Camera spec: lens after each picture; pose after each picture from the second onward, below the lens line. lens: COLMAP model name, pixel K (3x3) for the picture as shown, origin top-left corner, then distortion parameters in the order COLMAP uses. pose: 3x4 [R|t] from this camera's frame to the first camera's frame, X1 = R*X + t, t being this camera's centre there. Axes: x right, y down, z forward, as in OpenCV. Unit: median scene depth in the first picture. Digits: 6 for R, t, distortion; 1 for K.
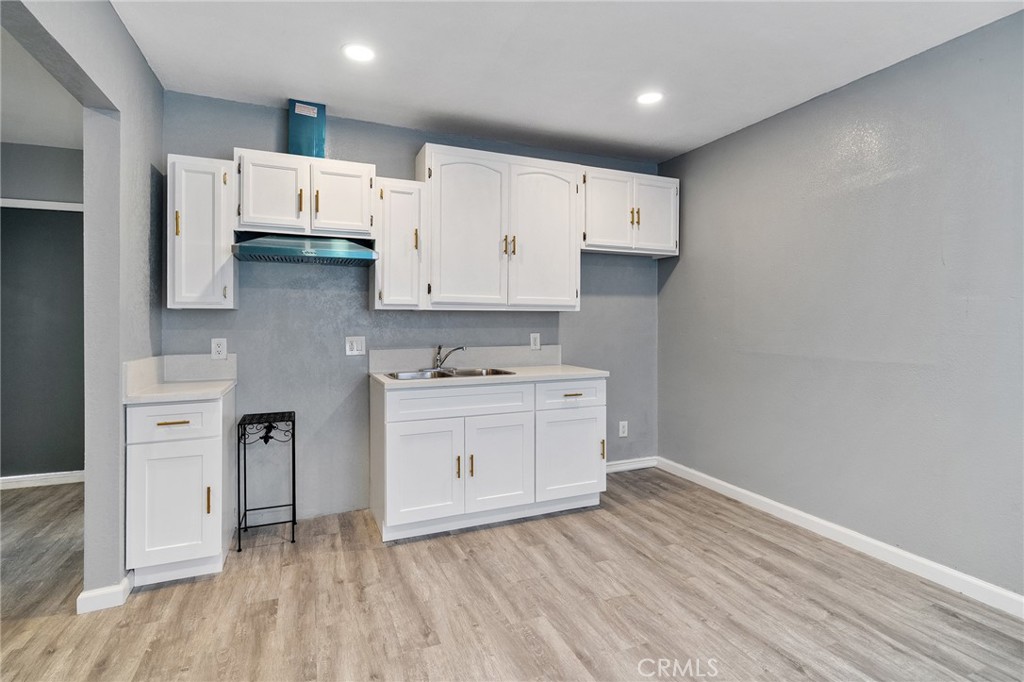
lens RADIAL K [[498.1, 0, 514.0], [0, 498.1, 322.1], [0, 0, 1]] dist [0.004822, -0.000474]
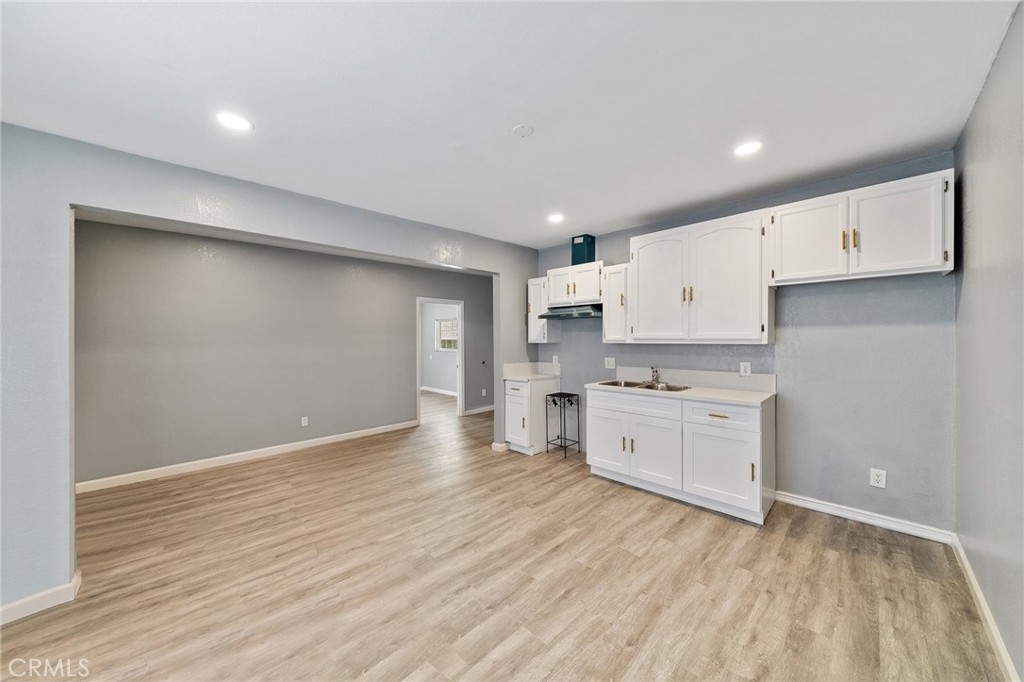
lens RADIAL K [[357.2, 0, 508.1], [0, 357.2, 340.2], [0, 0, 1]] dist [-0.001303, -0.000280]
pose [[0.361346, 0.001962, -0.932430, 0.823032], [0.001558, 0.999995, 0.002708, -0.042036], [0.932430, -0.002431, 0.361341, 0.253308]]
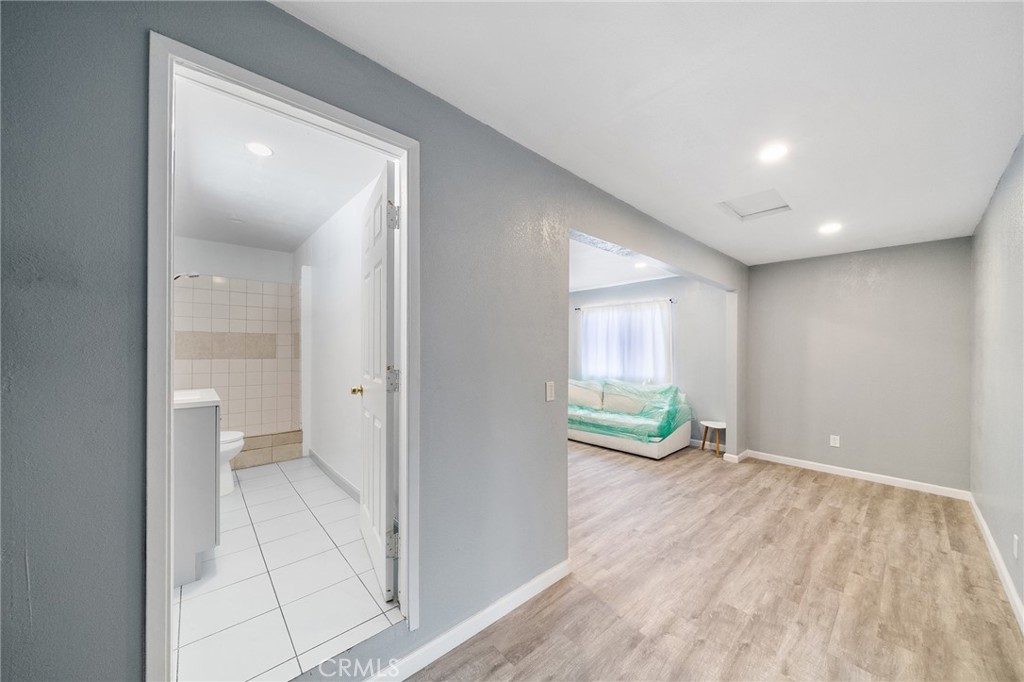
lens RADIAL K [[357.2, 0, 502.3], [0, 357.2, 346.2], [0, 0, 1]] dist [-0.001303, -0.000280]
pose [[-0.307138, 0.002560, 0.951661, -1.383860], [0.003329, 0.999993, -0.001615, -0.070470], [-0.951659, 0.002672, -0.307145, 1.157204]]
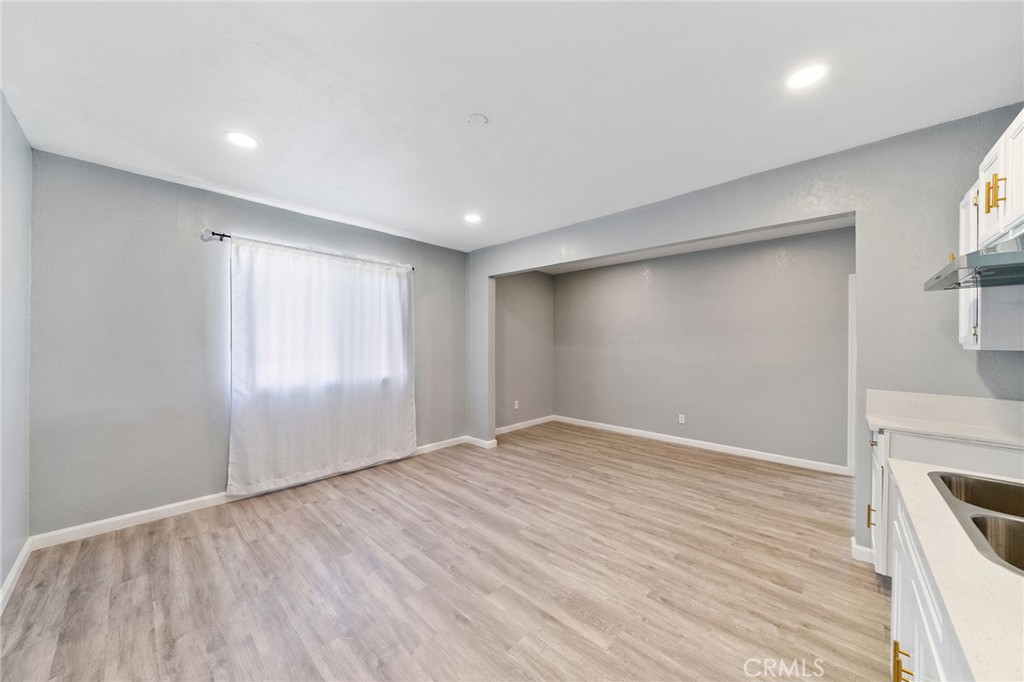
lens RADIAL K [[357.2, 0, 506.9], [0, 357.2, 342.4], [0, 0, 1]] dist [-0.001303, -0.000280]
pose [[-0.917406, -0.005226, -0.397919, 0.405976], [-0.008563, 0.999941, 0.006610, -0.035102], [0.397861, 0.009472, -0.917397, 1.188056]]
